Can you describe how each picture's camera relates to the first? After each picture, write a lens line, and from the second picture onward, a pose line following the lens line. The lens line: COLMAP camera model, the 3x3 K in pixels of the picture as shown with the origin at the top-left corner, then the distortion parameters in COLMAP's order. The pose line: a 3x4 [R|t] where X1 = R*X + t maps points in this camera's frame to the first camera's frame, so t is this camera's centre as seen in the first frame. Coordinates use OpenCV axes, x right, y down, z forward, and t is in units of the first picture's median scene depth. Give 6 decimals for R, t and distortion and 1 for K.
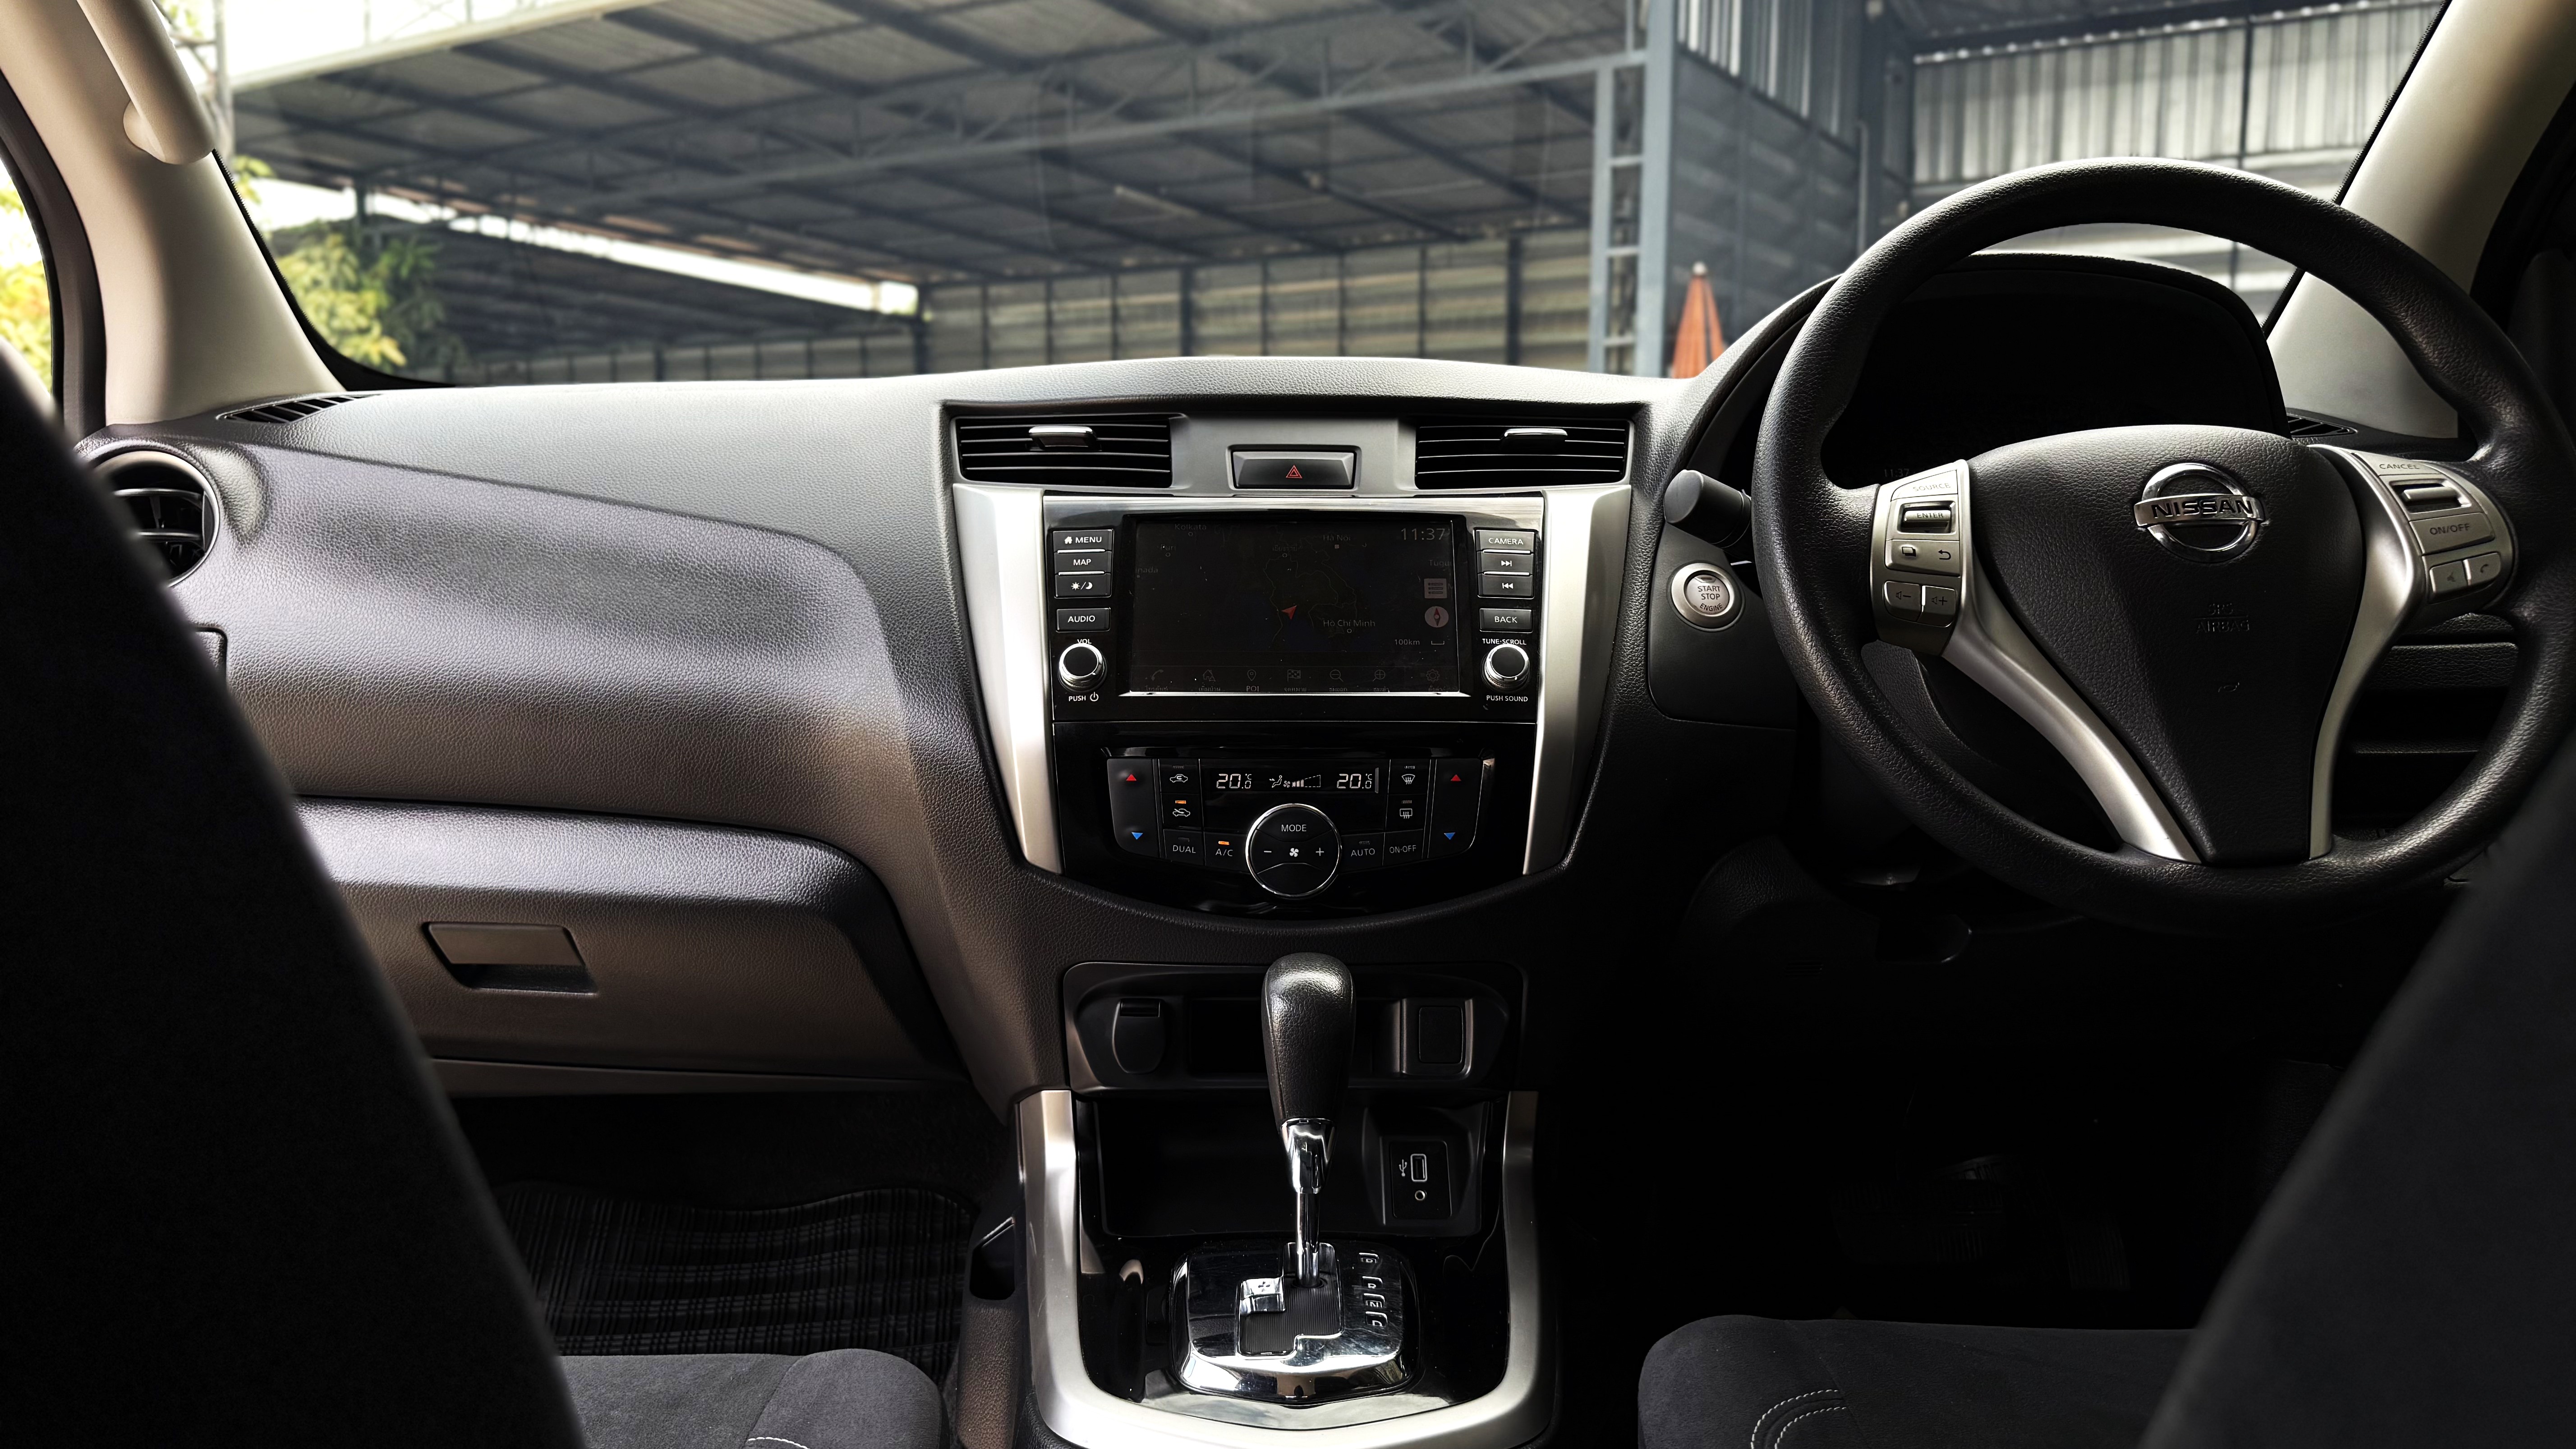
lens RADIAL K [[1807.4, 0, 1288.0], [0, 1807.4, 724.5], [0, 0, 1]] dist [0.111137, -0.204131]
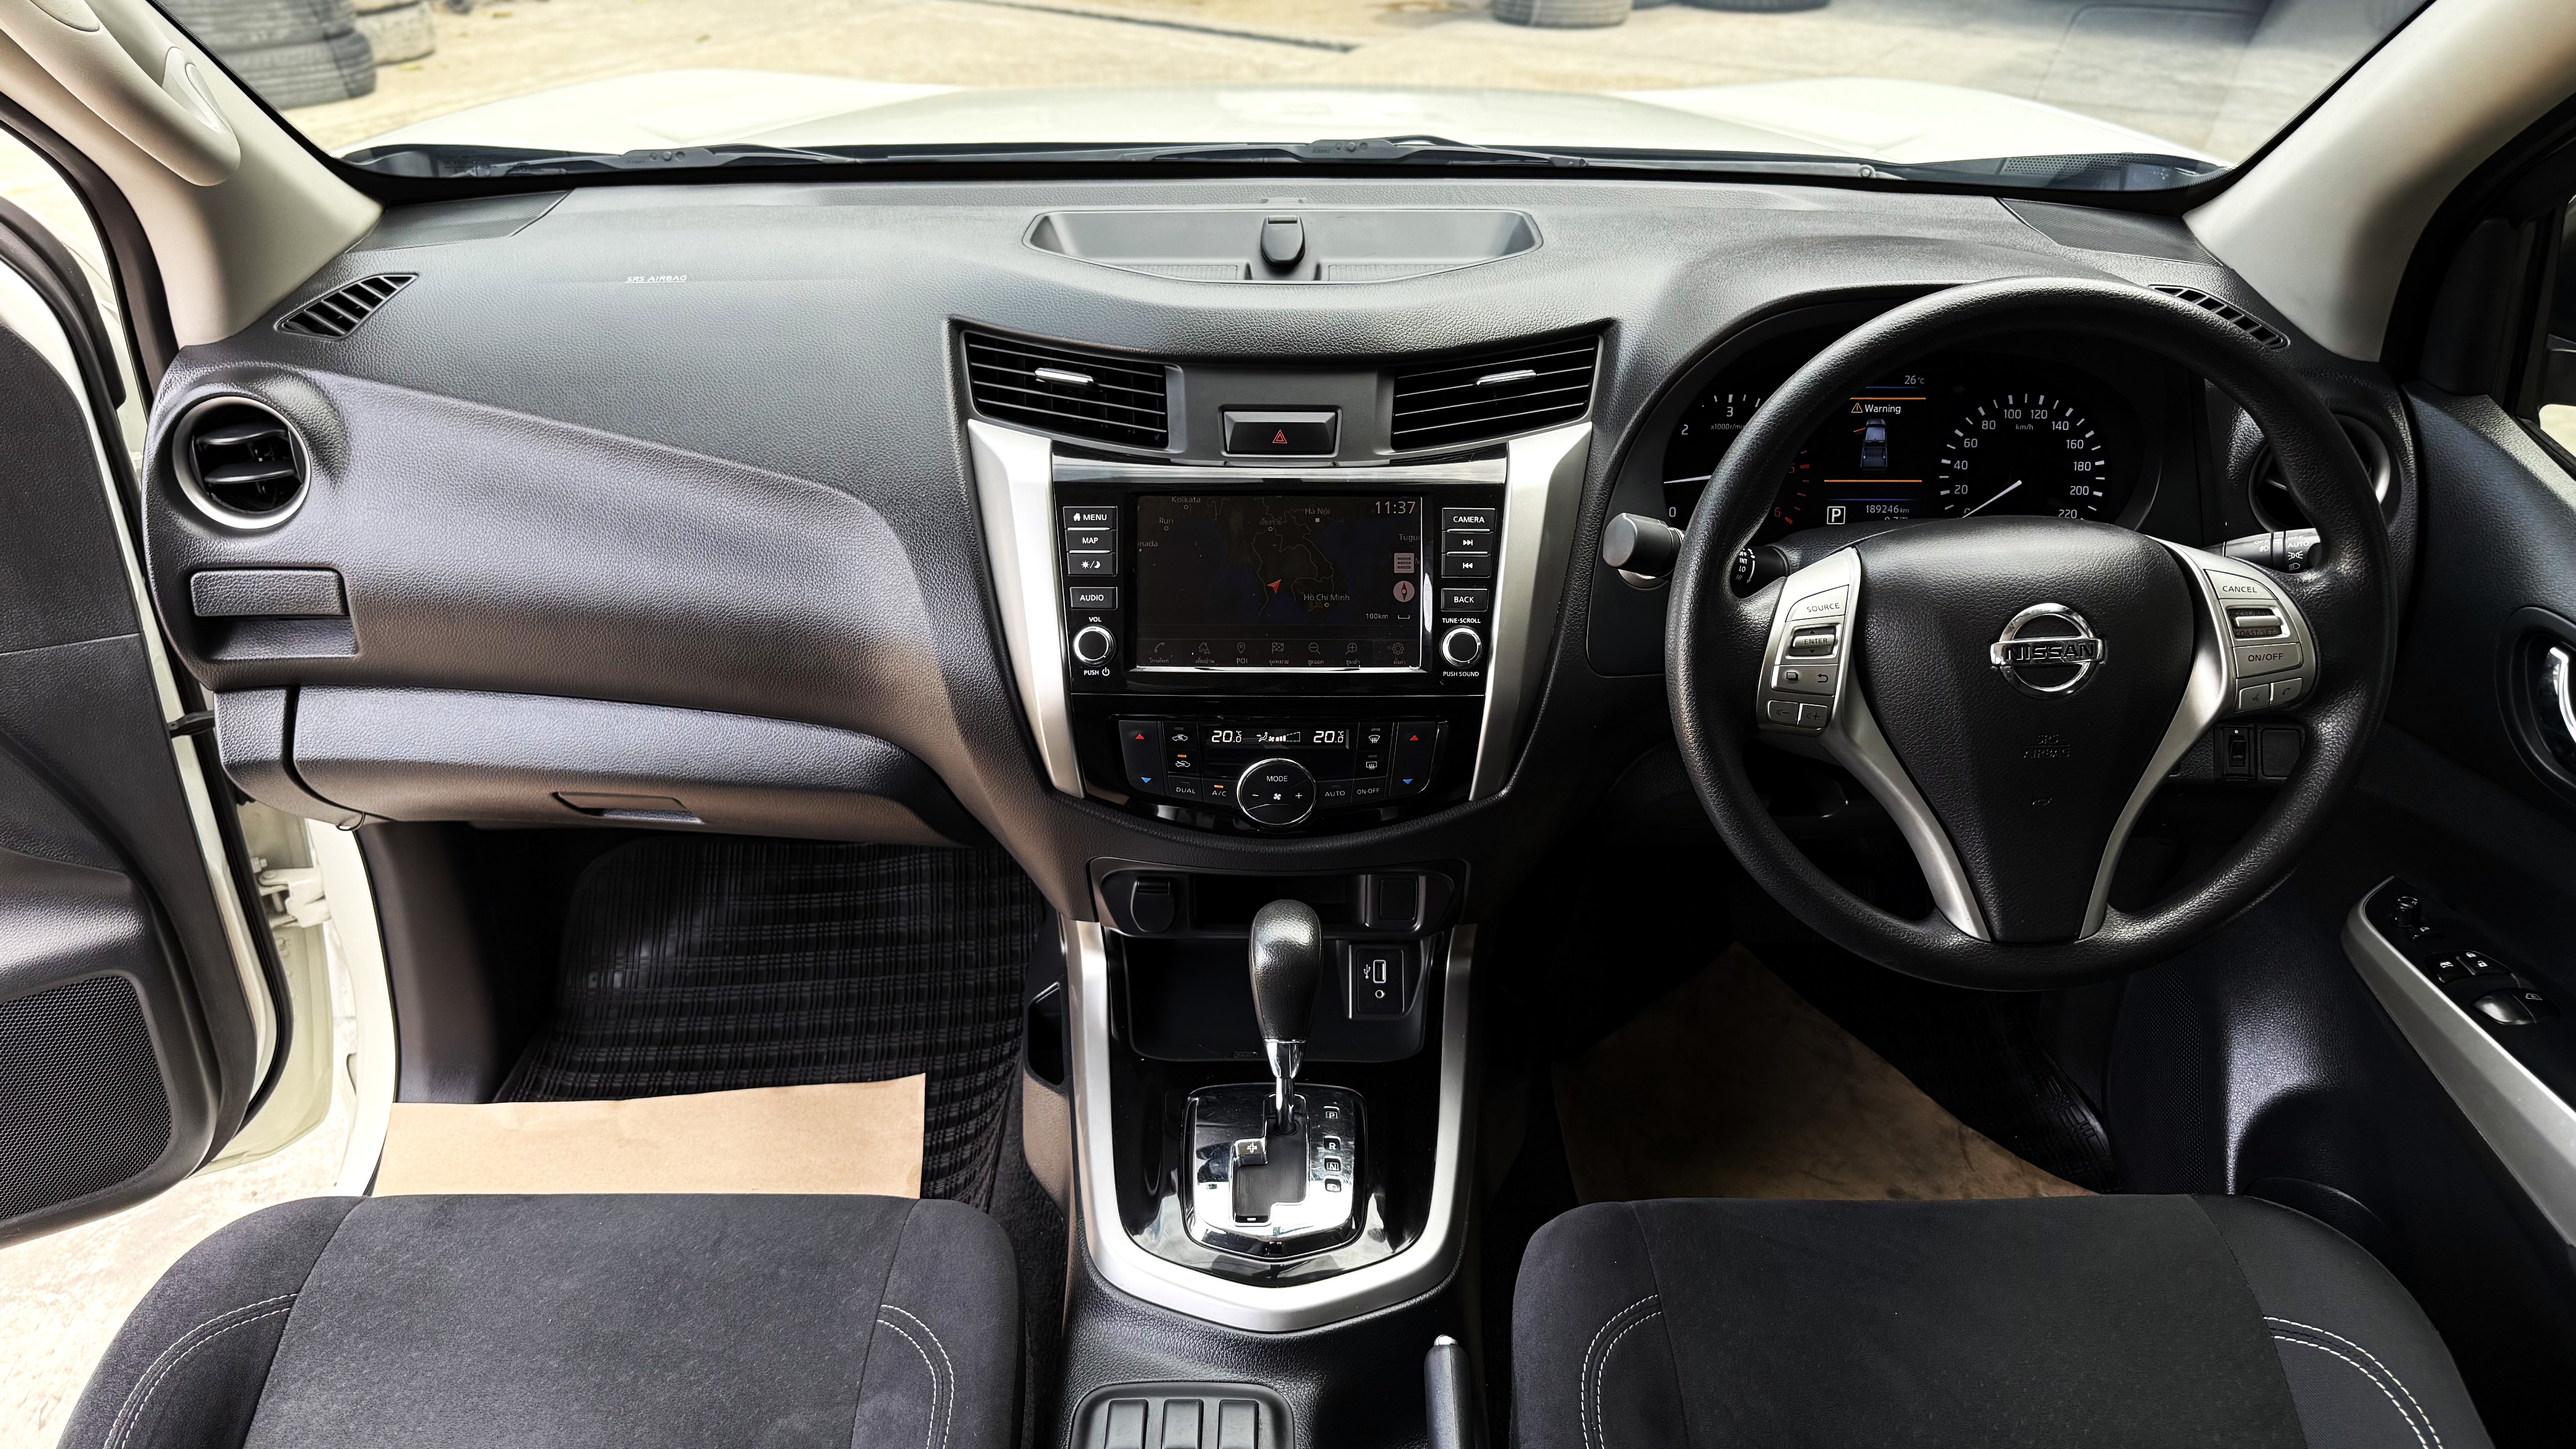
lens RADIAL K [[1799.1, 0, 1292.4], [0, 1799.1, 752.9], [0, 0, 1]] dist [0.129124, -0.265622]
pose [[0.999925, 0.007860, -0.009390, 0.023600], [-0.003233, 0.909046, 0.416684, -0.438354], [0.011811, -0.416622, 0.909003, -0.071853]]
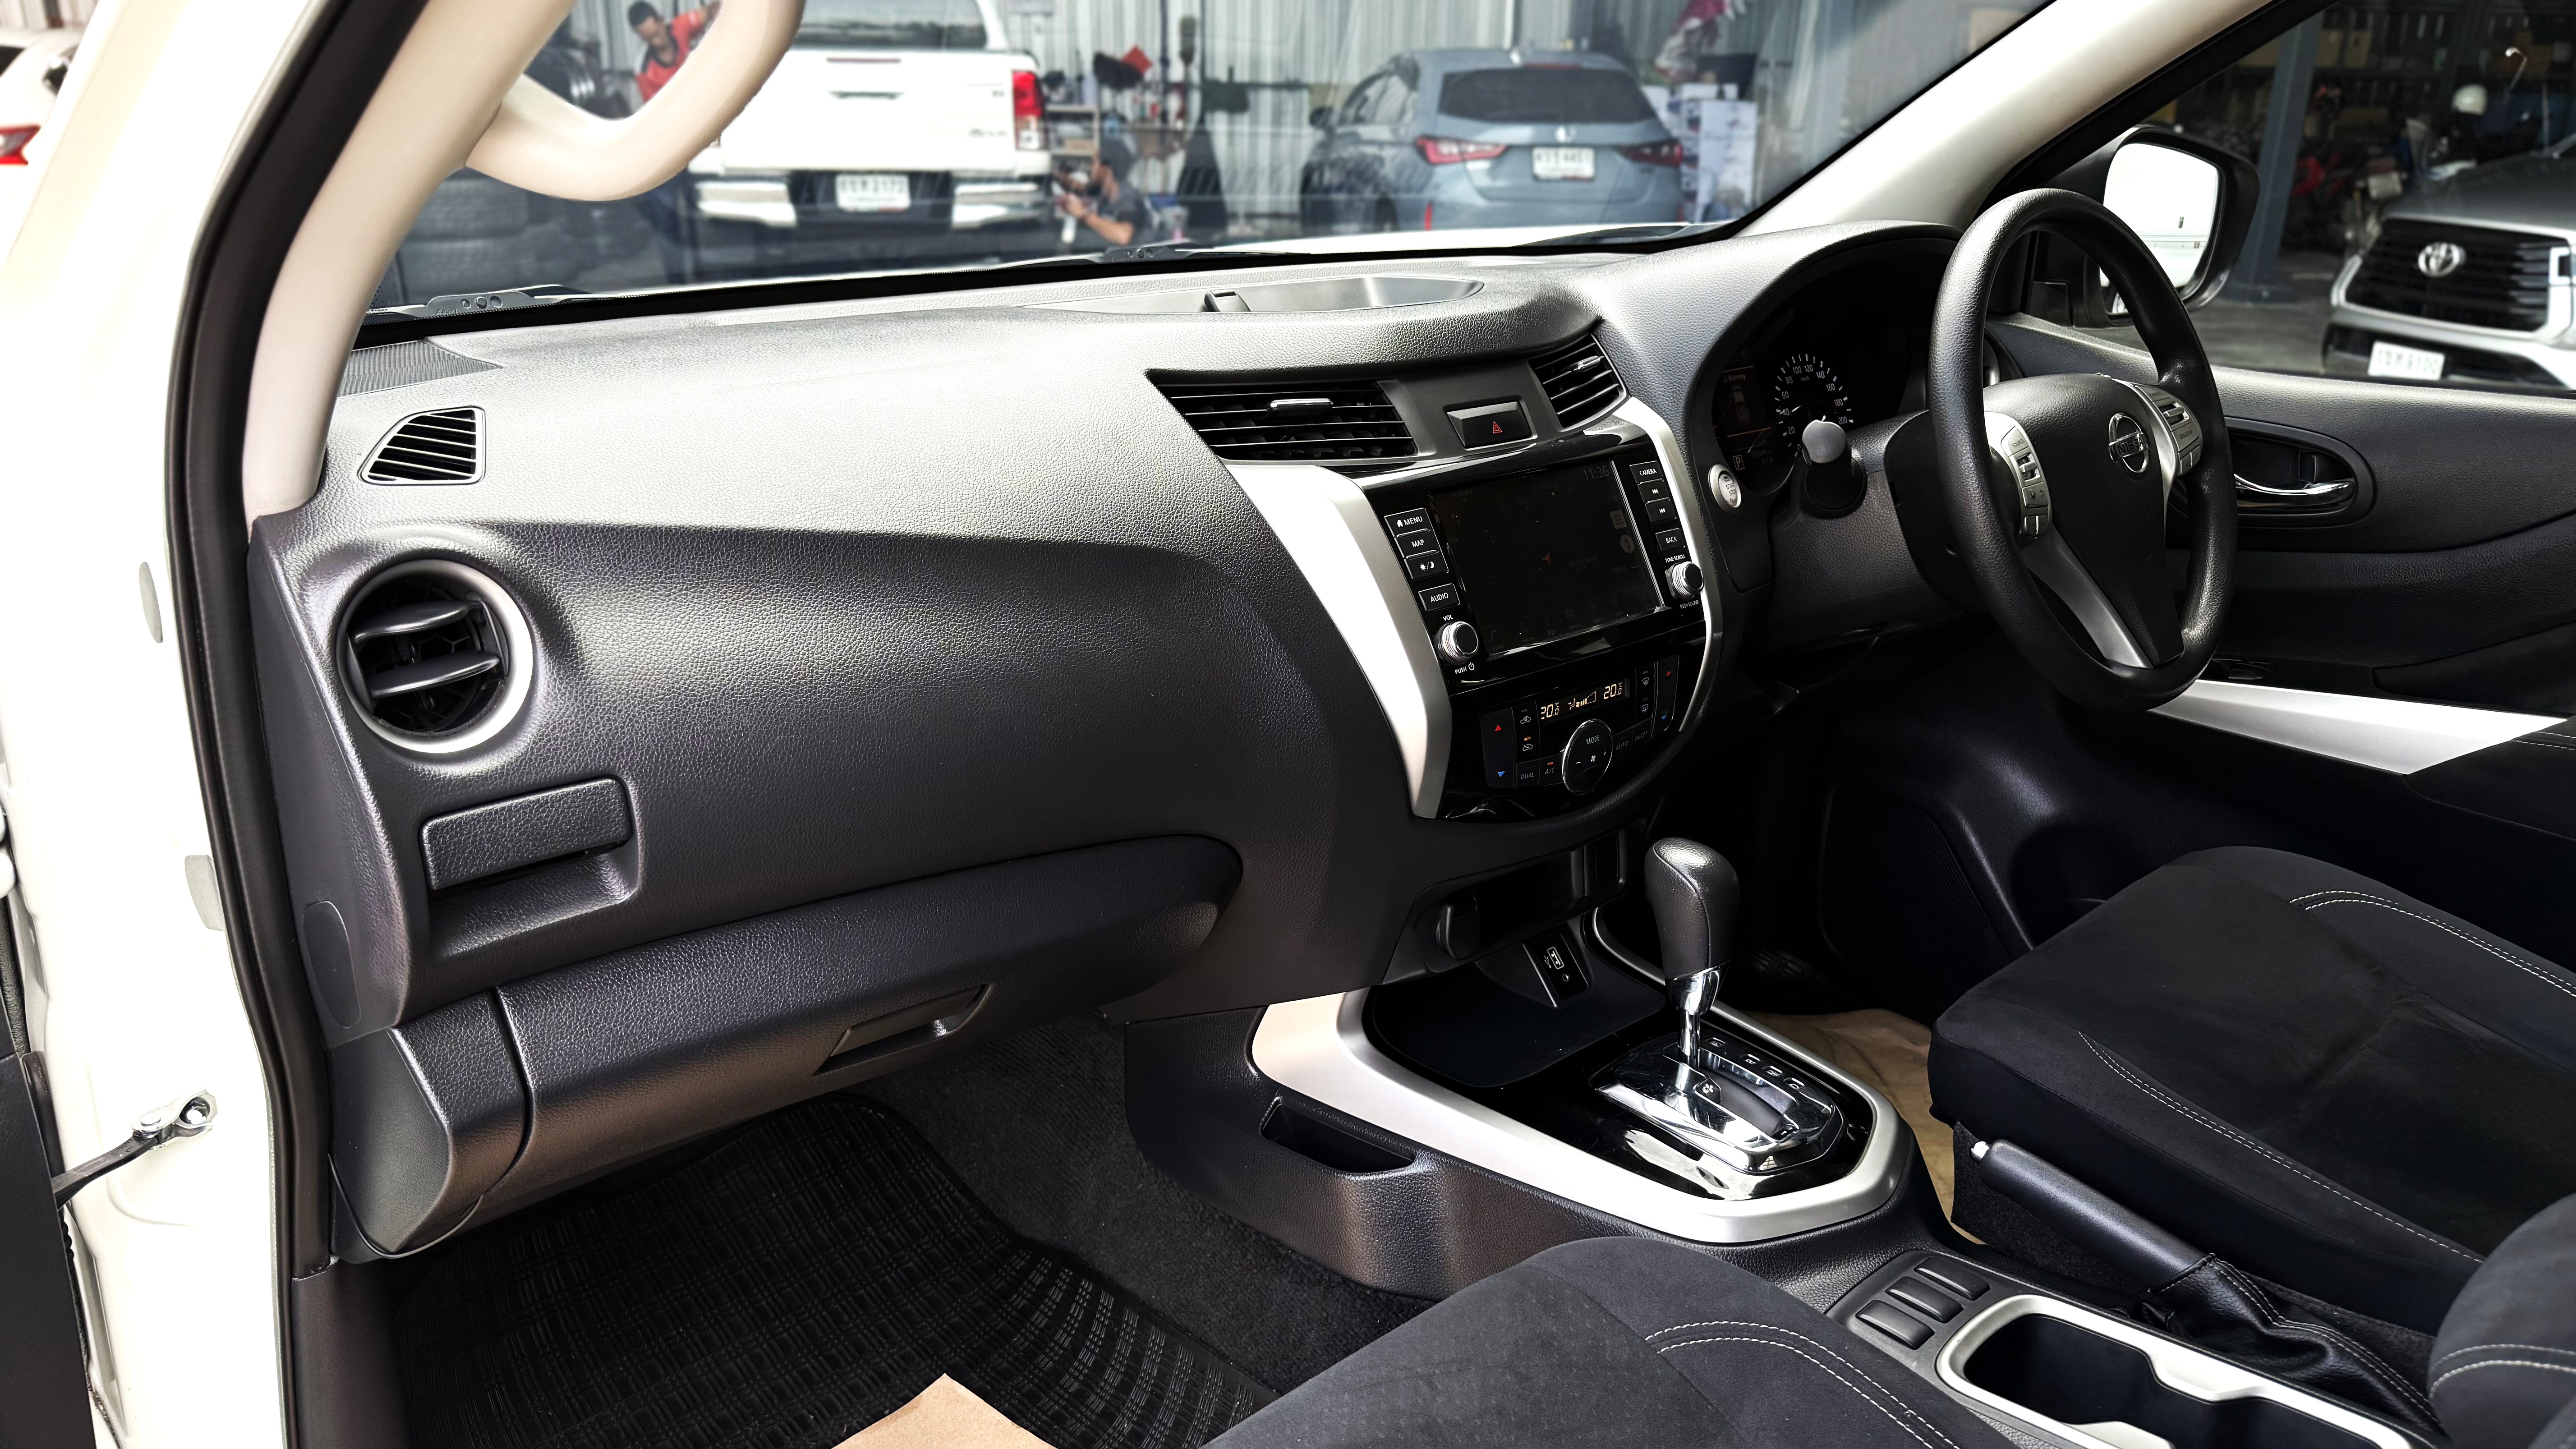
lens RADIAL K [[1807.4, 0, 1288.0], [0, 1807.4, 724.5], [0, 0, 1]] dist [0.111137, -0.204131]
pose [[0.748747, -0.213470, 0.627541, -0.891984], [0.060805, 0.964852, 0.255664, -0.270864], [-0.660061, -0.153270, 0.735410, 0.223965]]
